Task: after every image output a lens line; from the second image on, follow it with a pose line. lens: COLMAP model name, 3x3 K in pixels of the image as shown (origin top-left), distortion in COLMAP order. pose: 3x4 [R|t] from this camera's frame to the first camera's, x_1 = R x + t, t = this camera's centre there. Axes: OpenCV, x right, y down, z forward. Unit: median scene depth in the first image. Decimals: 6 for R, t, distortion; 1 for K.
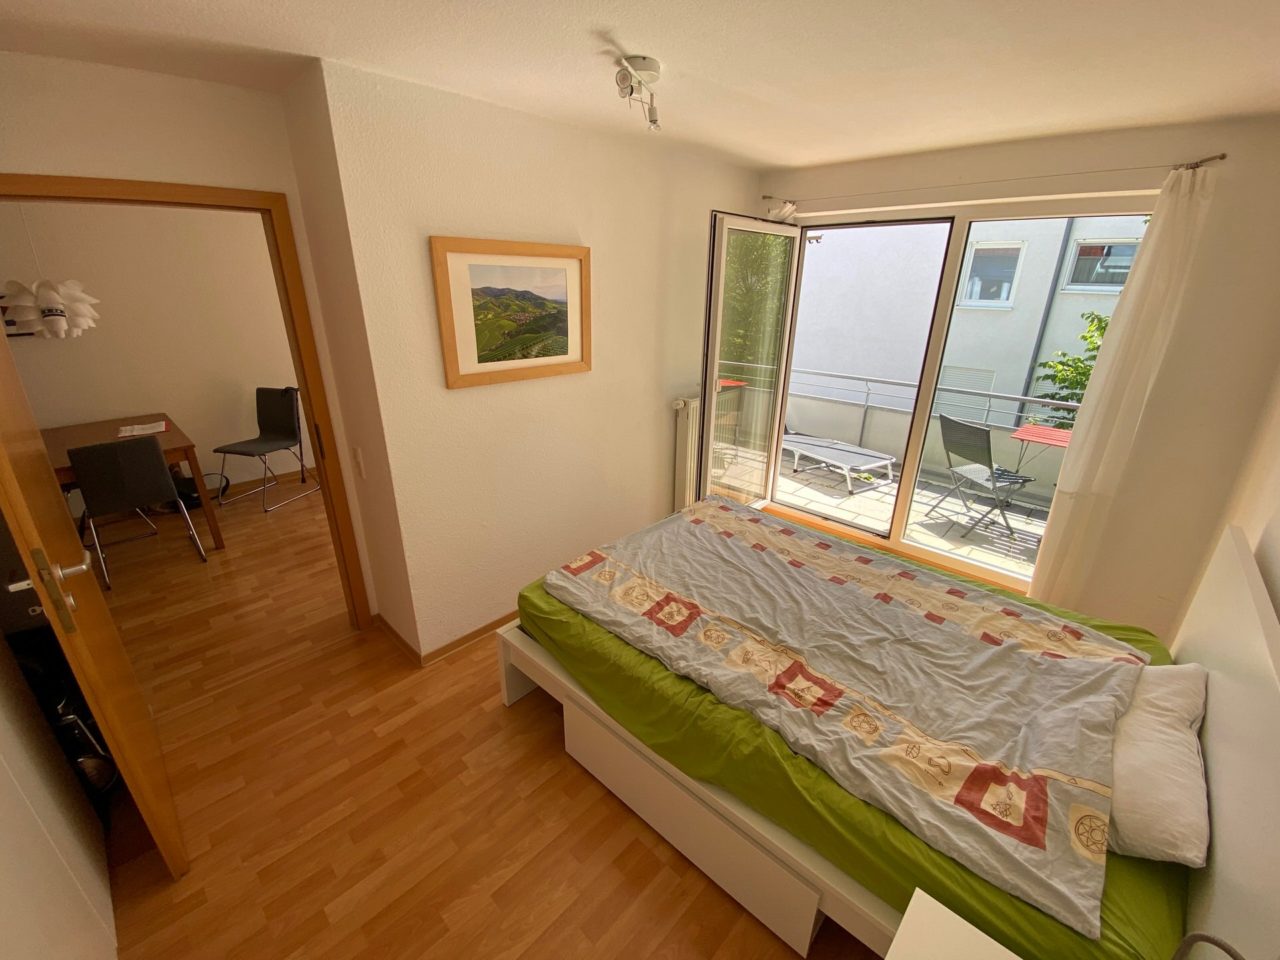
lens RADIAL K [[522.2, 0, 631.0], [0, 522.2, 478.5], [0, 0, 1]] dist [-0.008519, -0.004023]
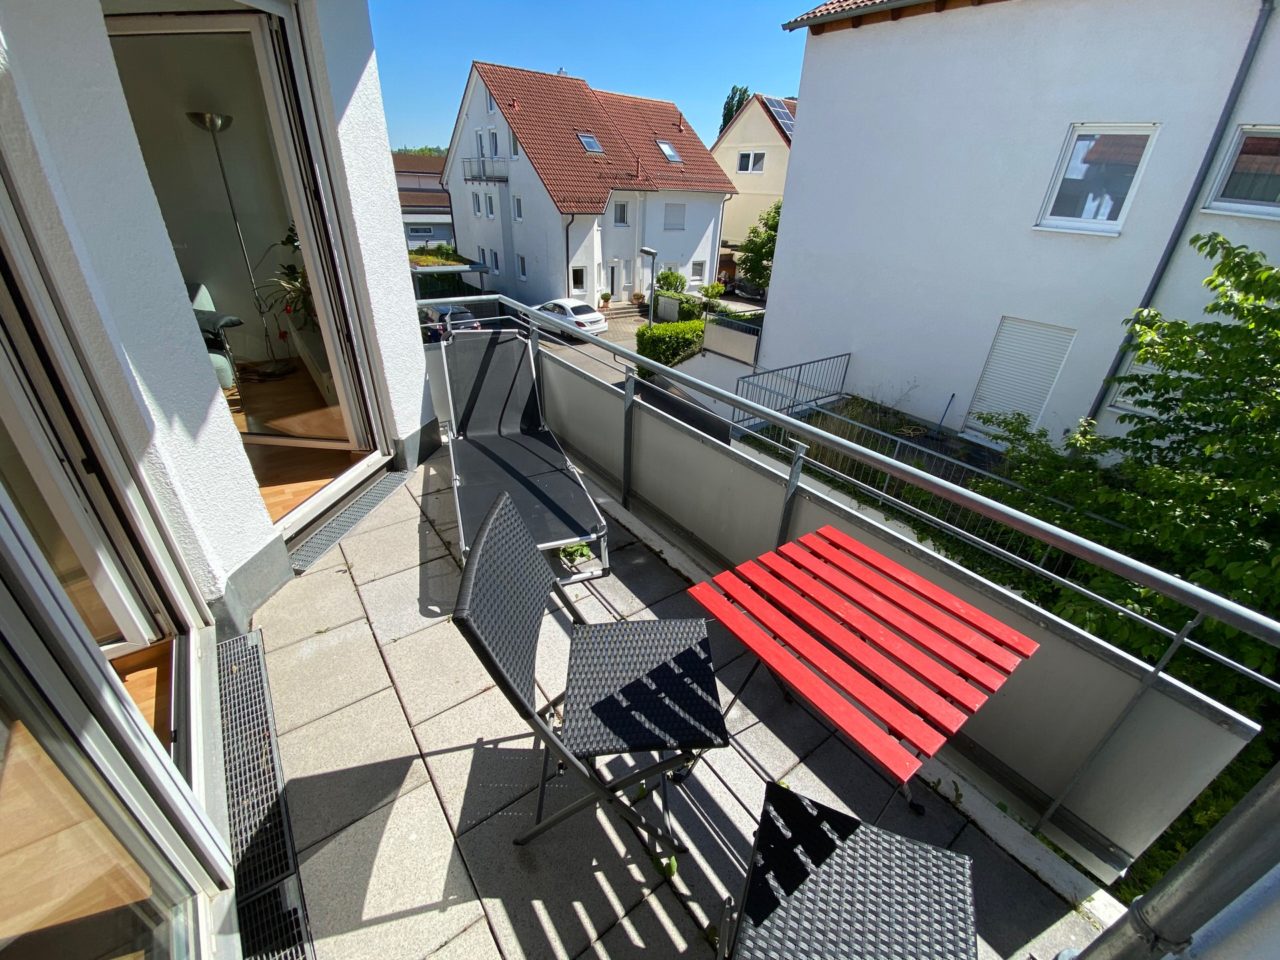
lens RADIAL K [[522.2, 0, 635.9], [0, 522.2, 480.0], [0, 0, 1]] dist [-0.008519, -0.004023]
pose [[0.986640, 0.110551, -0.119663, 0.584877], [-0.092006, 0.984284, 0.150734, -0.152854], [0.134446, -0.137710, 0.981305, 0.560700]]
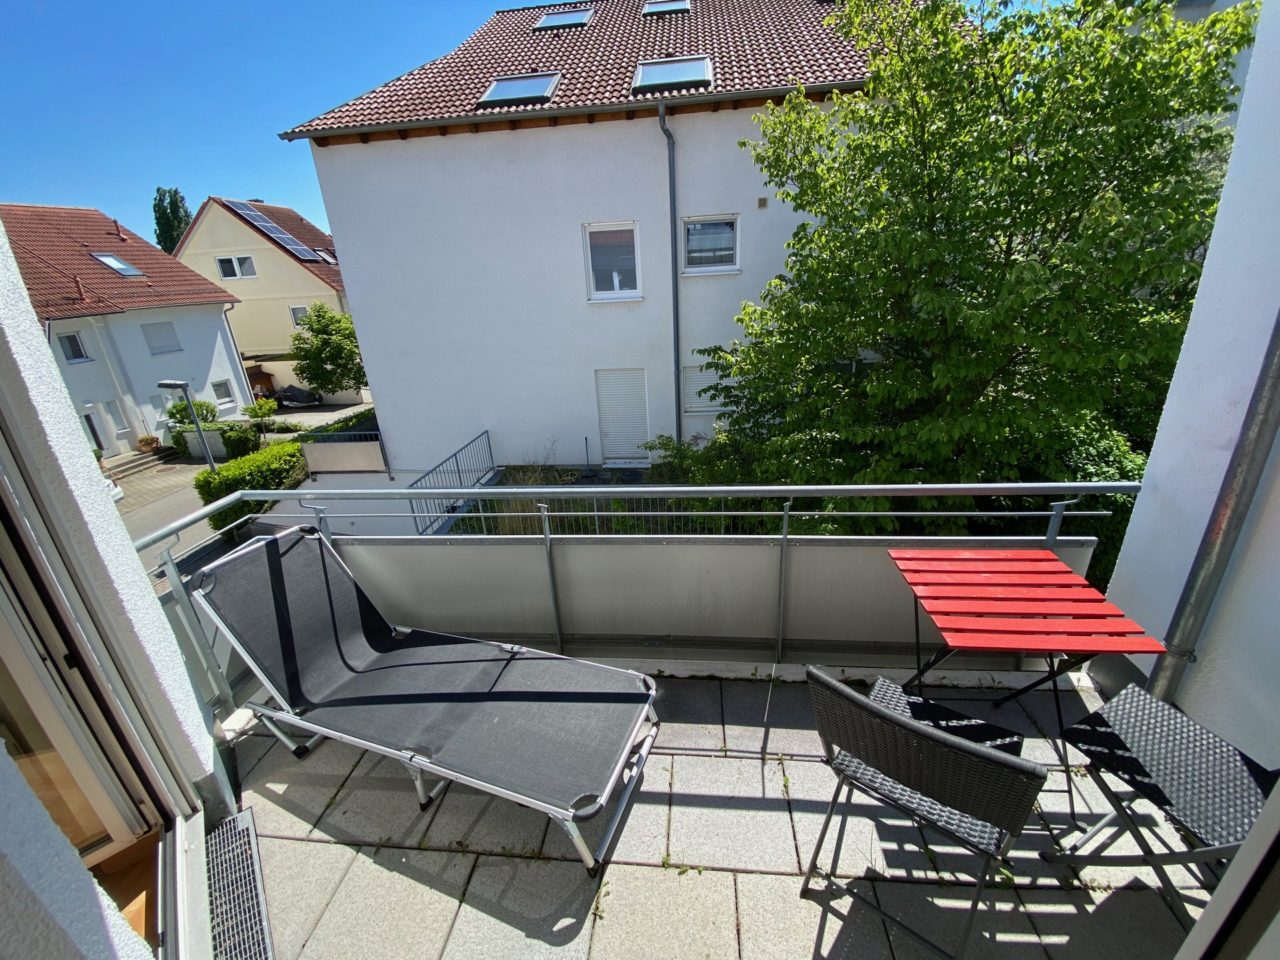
lens RADIAL K [[522.2, 0, 637.1], [0, 522.2, 486.5], [0, 0, 1]] dist [-0.008519, -0.004023]
pose [[0.785453, -0.270994, 0.556441, 0.308644], [0.267578, 0.959369, 0.089521, -0.223876], [-0.558092, 0.078577, 0.826051, 0.654701]]
